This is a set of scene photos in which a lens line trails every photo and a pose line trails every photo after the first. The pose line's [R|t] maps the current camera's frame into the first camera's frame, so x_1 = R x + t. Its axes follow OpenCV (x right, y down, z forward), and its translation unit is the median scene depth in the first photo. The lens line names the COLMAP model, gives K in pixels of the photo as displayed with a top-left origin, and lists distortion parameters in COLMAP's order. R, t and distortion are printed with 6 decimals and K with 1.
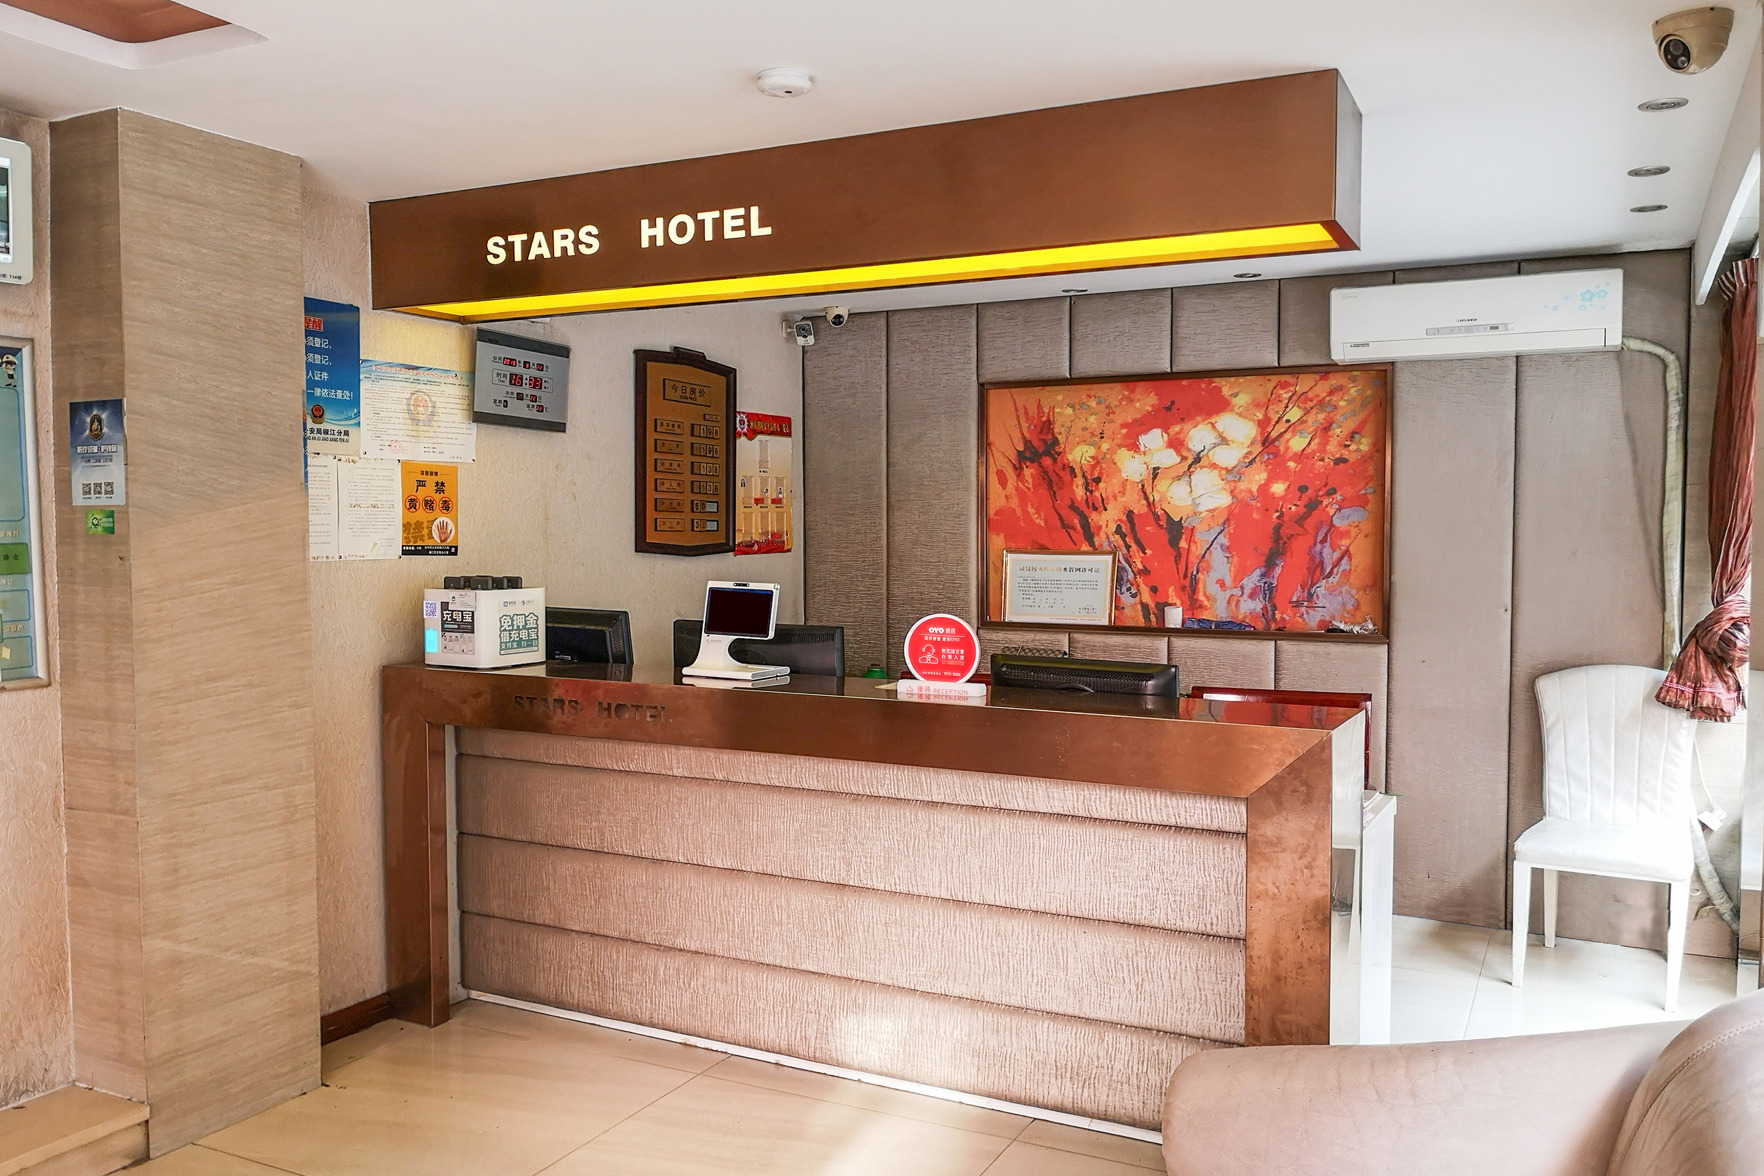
lens RADIAL K [[1423.2, 0, 880.8], [0, 1423.2, 575.9], [0, 0, 1]] dist [0.008347, -0.005876]
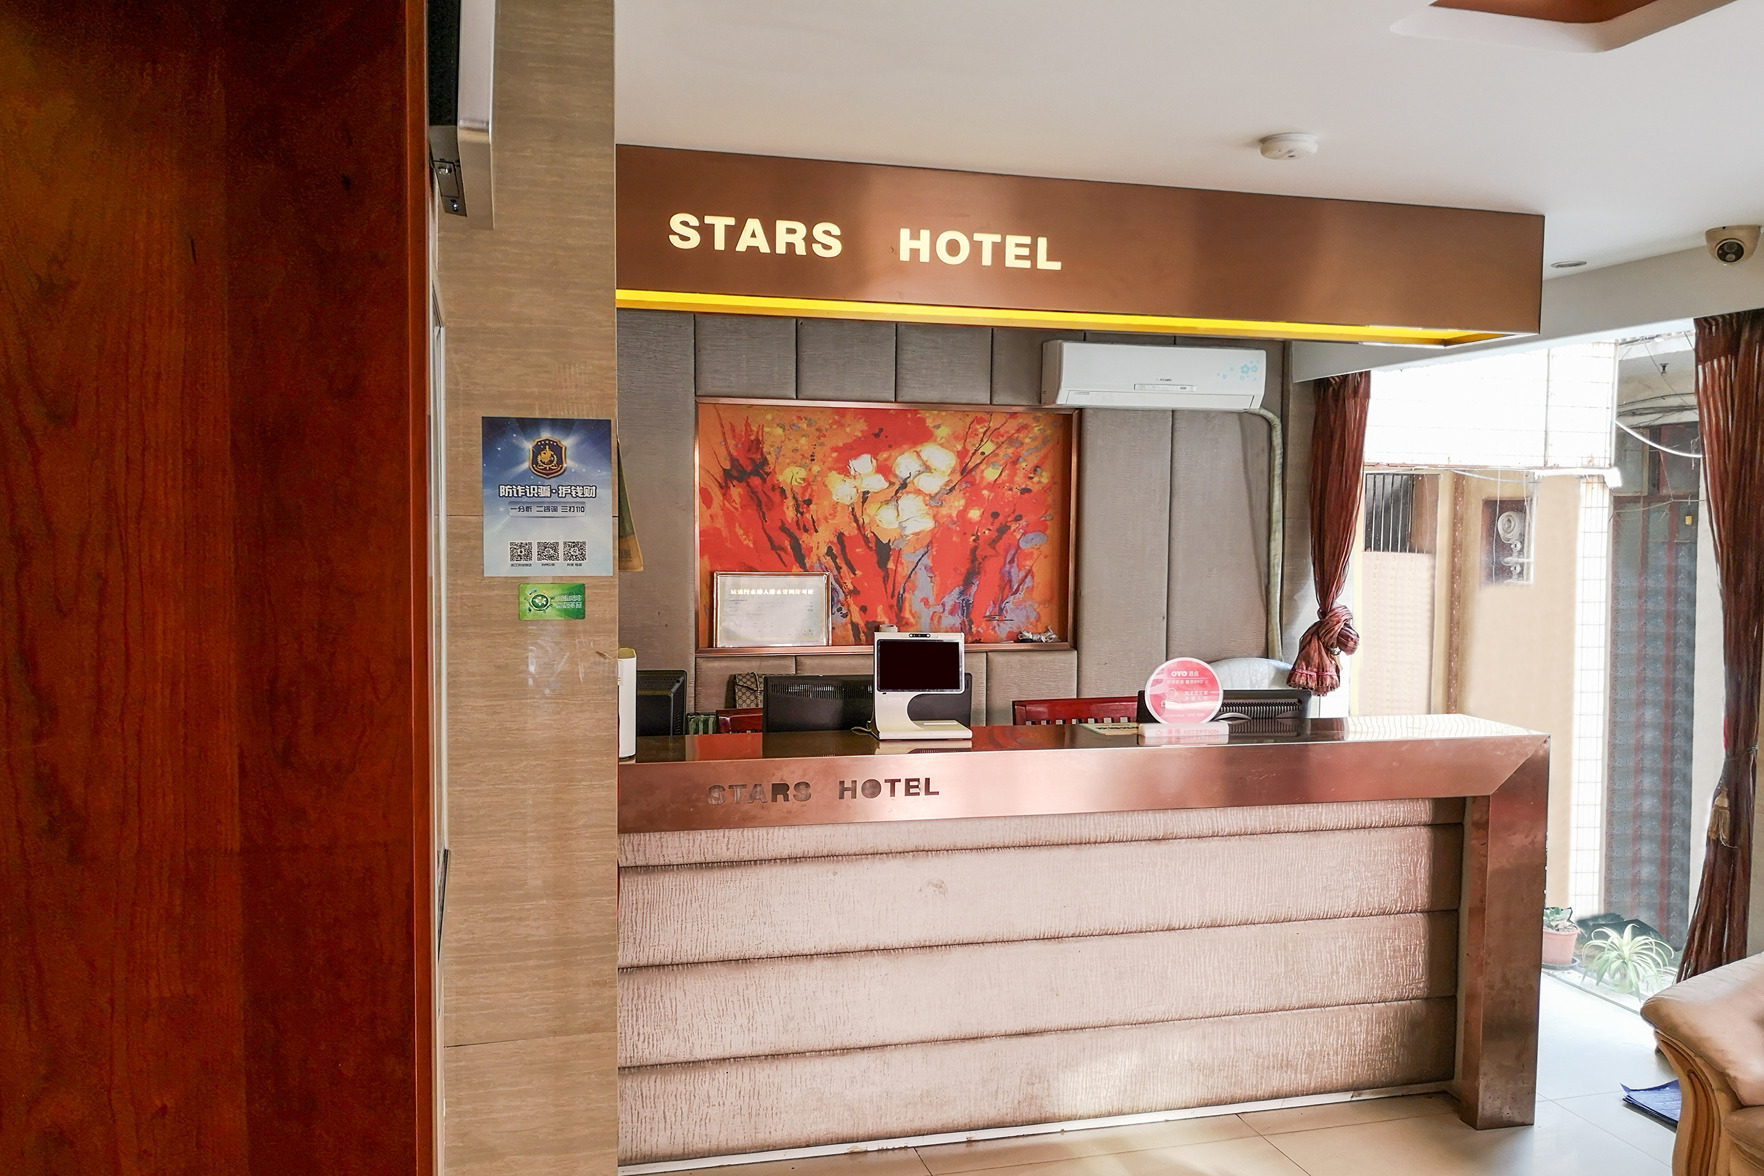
lens RADIAL K [[1410.8, 0, 882.0], [0, 1410.8, 588.0], [0, 0, 1]] dist [0.025202, -0.007005]
pose [[0.740885, -0.028703, 0.671018, -0.594230], [0.014470, 0.999537, 0.026778, -0.040426], [-0.671476, -0.010129, 0.740957, 0.279620]]
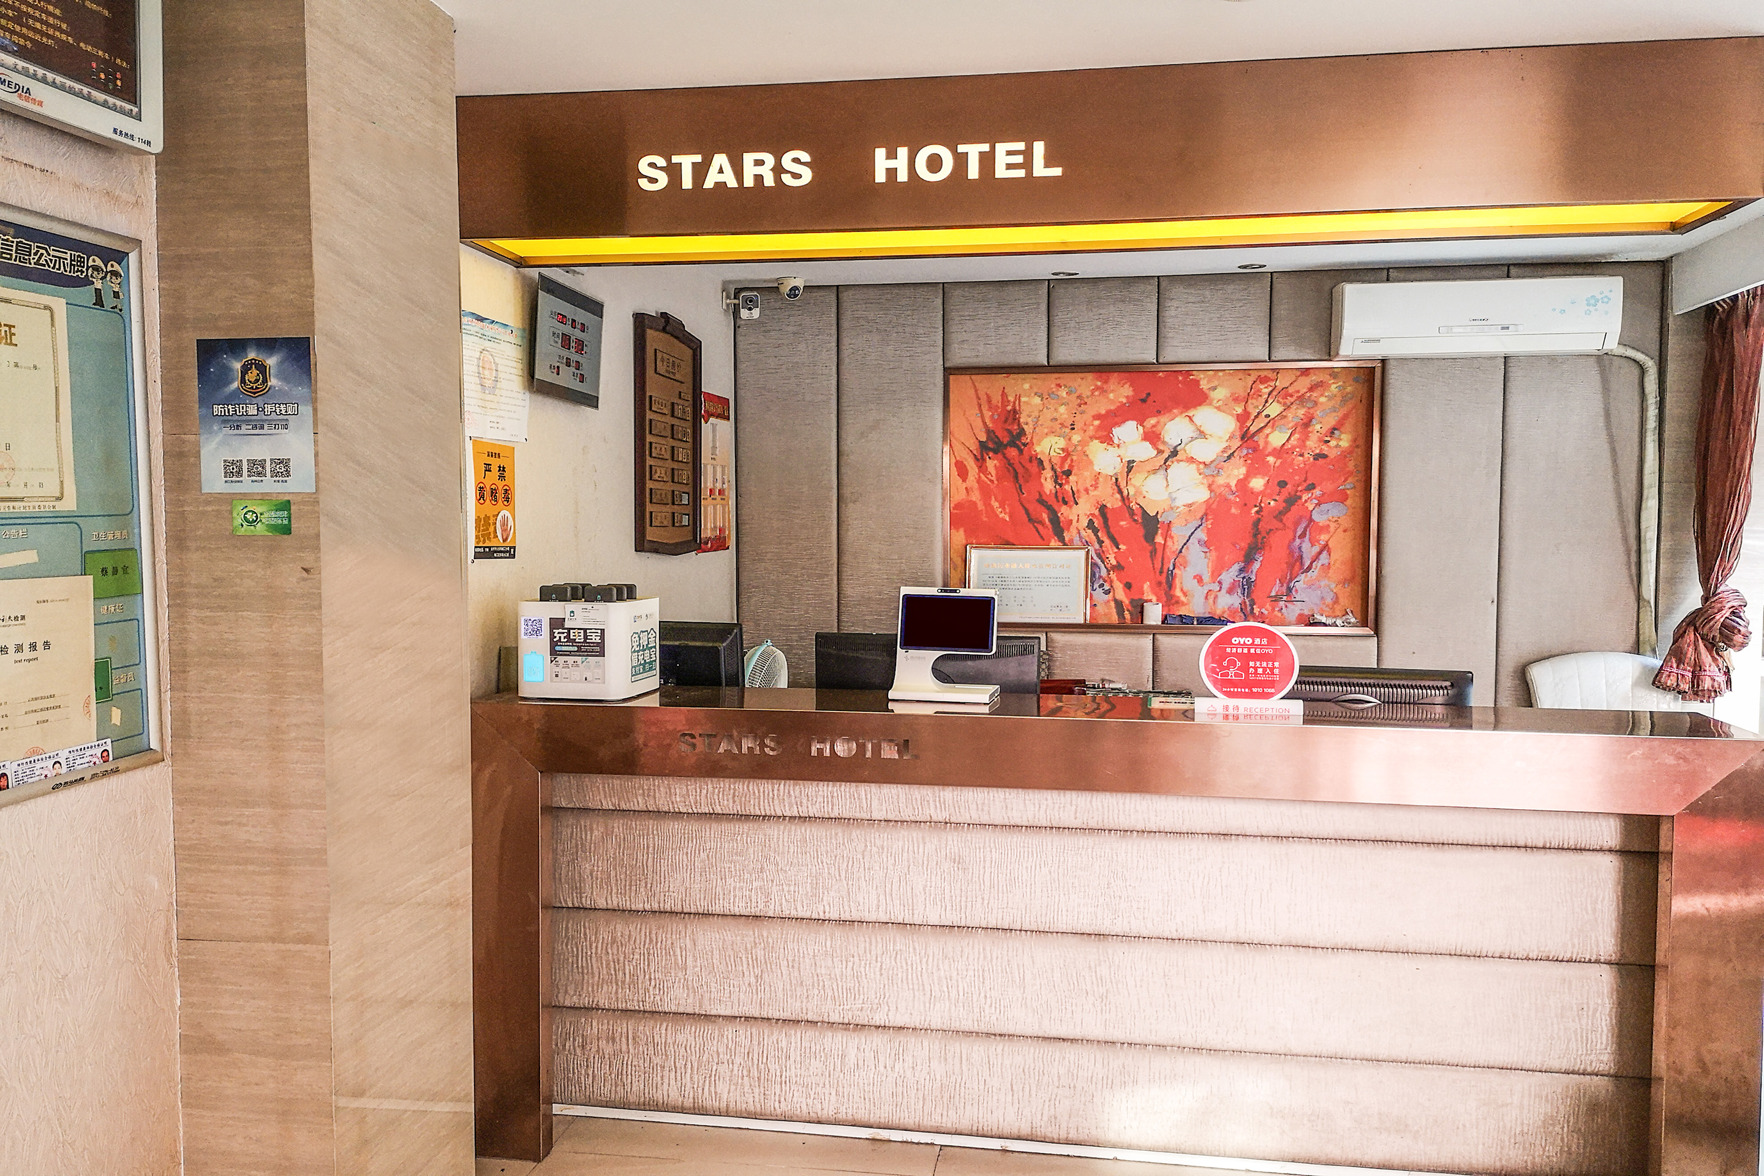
lens RADIAL K [[1373.5, 0, 884.9], [0, 1373.5, 580.9], [0, 0, 1]] dist [0.073323, -0.075197]
pose [[0.949222, -0.013102, 0.314334, -0.322177], [0.009656, 0.999875, 0.012518, -0.008729], [-0.314458, -0.008847, 0.949230, 0.187972]]
